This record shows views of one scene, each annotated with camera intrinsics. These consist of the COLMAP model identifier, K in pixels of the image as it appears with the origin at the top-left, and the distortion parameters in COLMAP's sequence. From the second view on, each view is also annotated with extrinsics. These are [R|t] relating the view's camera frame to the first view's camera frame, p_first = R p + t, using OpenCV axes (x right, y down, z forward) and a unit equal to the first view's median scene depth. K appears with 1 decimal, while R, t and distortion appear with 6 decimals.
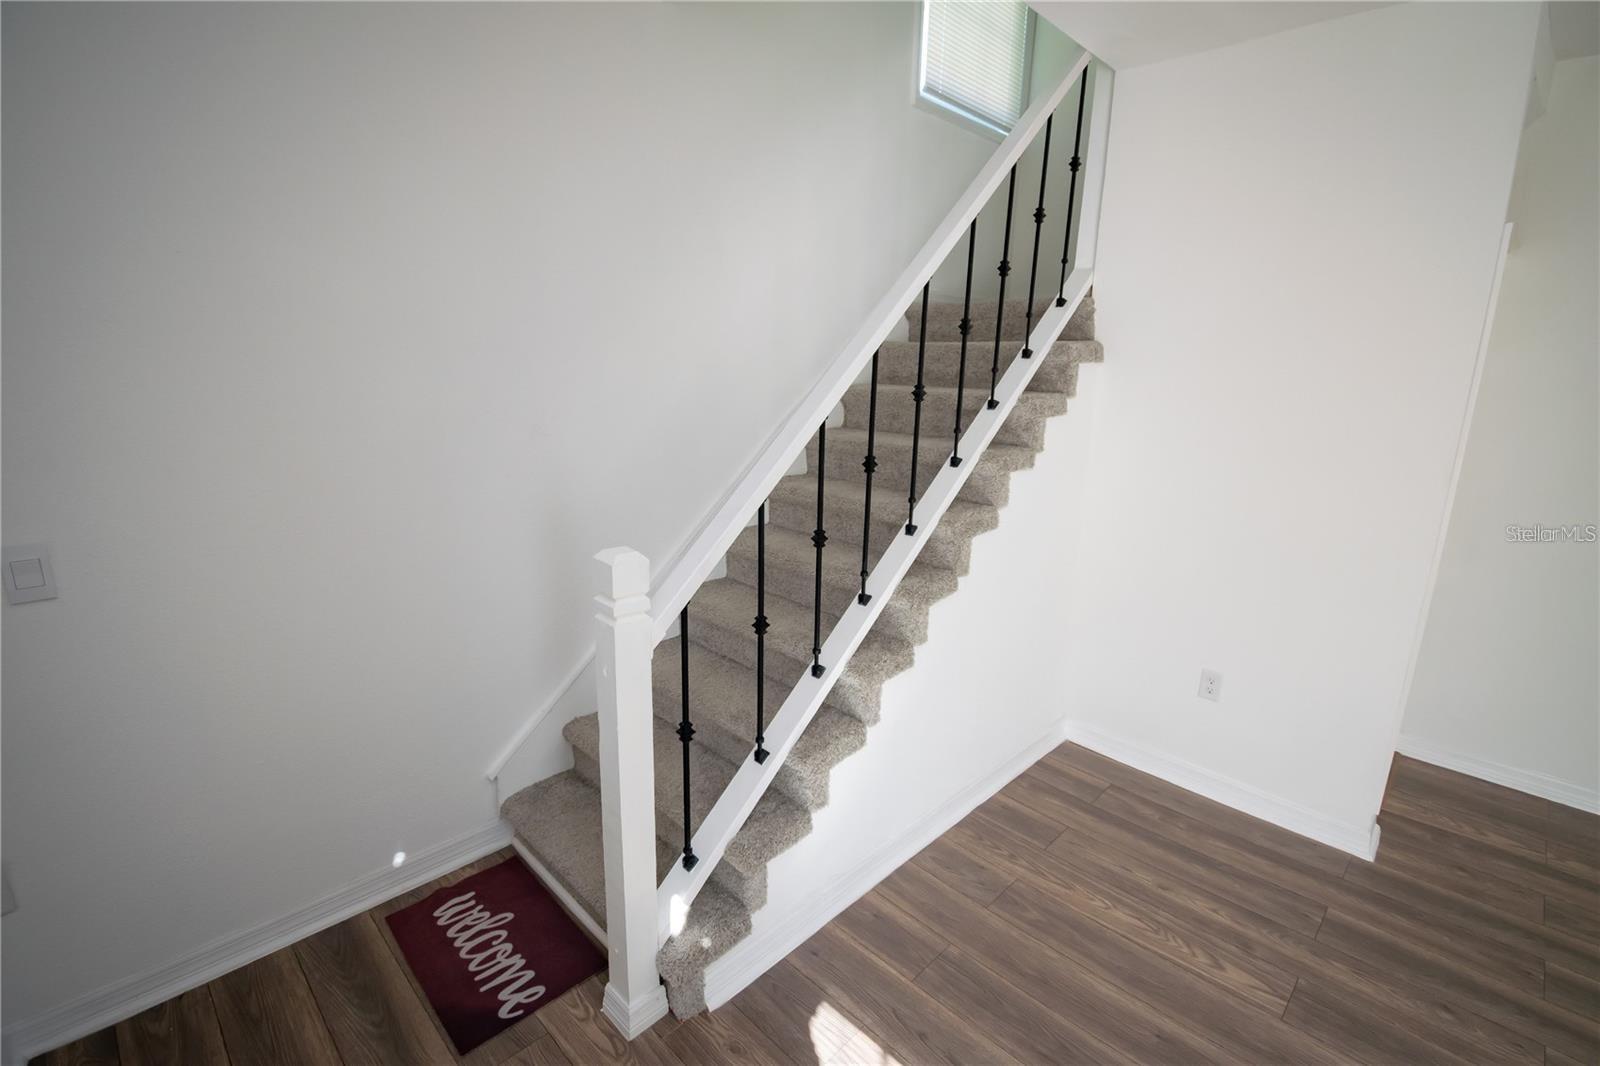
lens RADIAL K [[721.1, 0, 808.8], [0, 721.1, 535.5], [0, 0, 1]] dist [-0.000369, -0.000029]
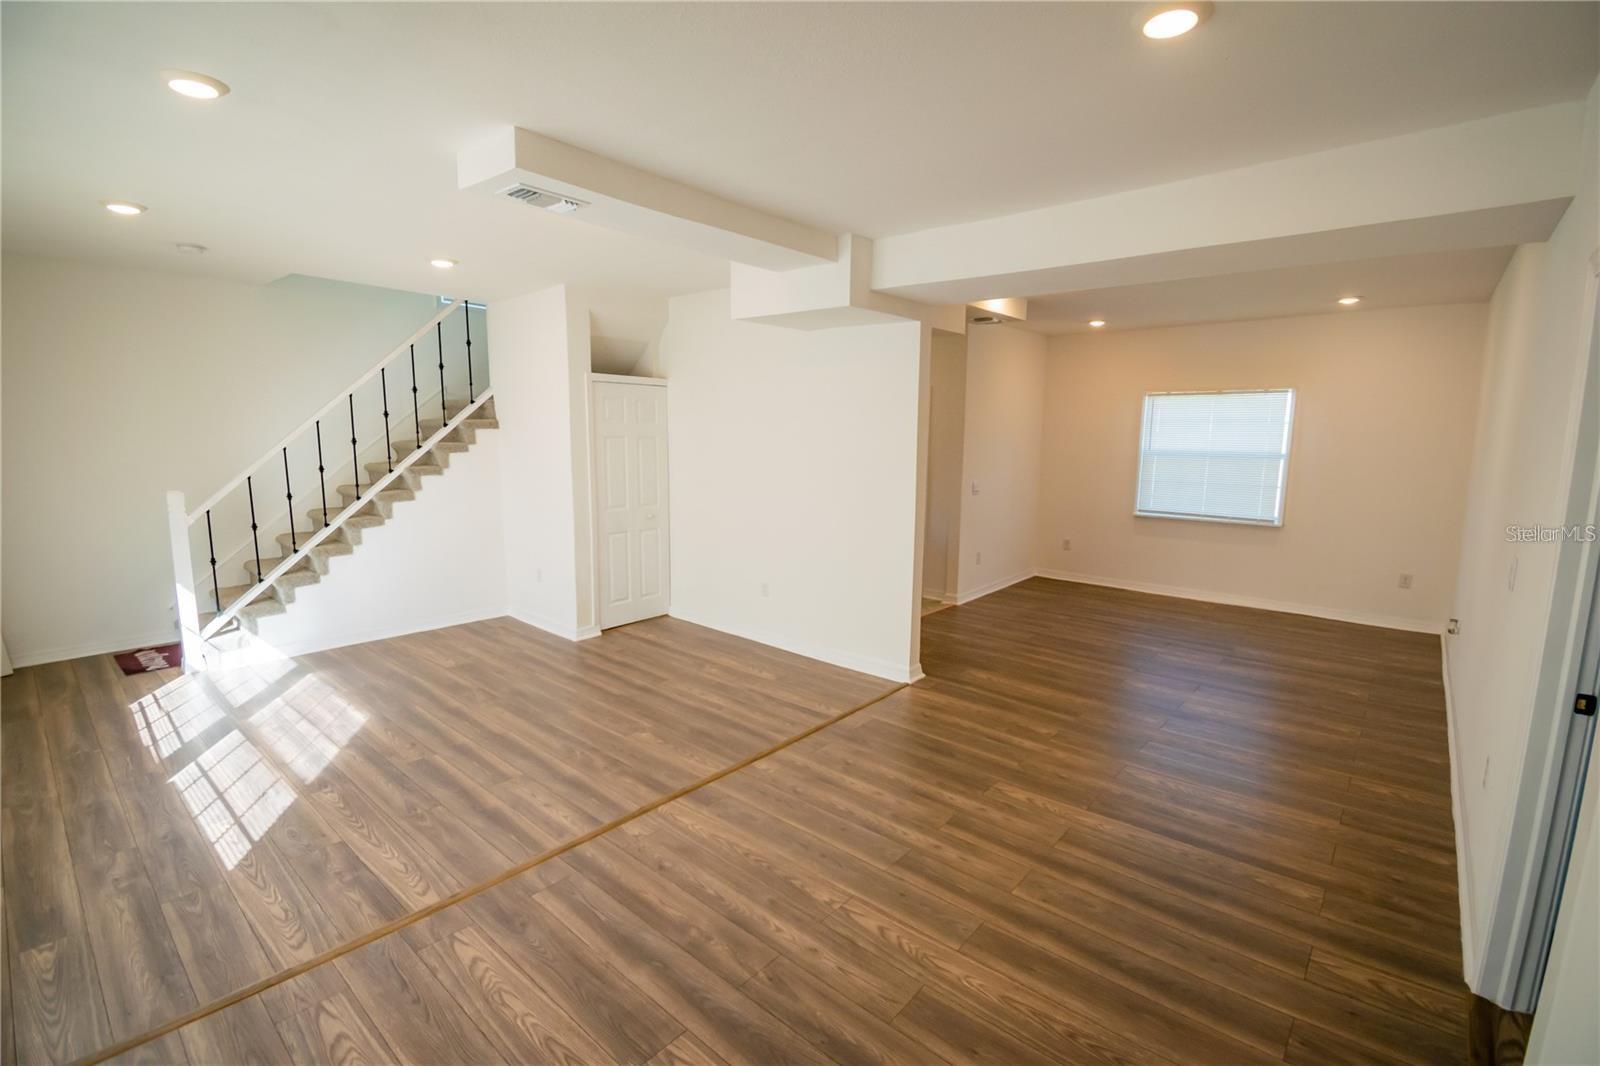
lens RADIAL K [[696.7, 0, 800.0], [0, 696.7, 533.0], [0, 0, 1]] dist [-0.023105, -0.000412]
pose [[0.997212, -0.016749, 0.072721, 1.279896], [0.023068, 0.995946, -0.086939, 0.302954], [-0.070970, 0.088374, 0.993556, -1.219455]]
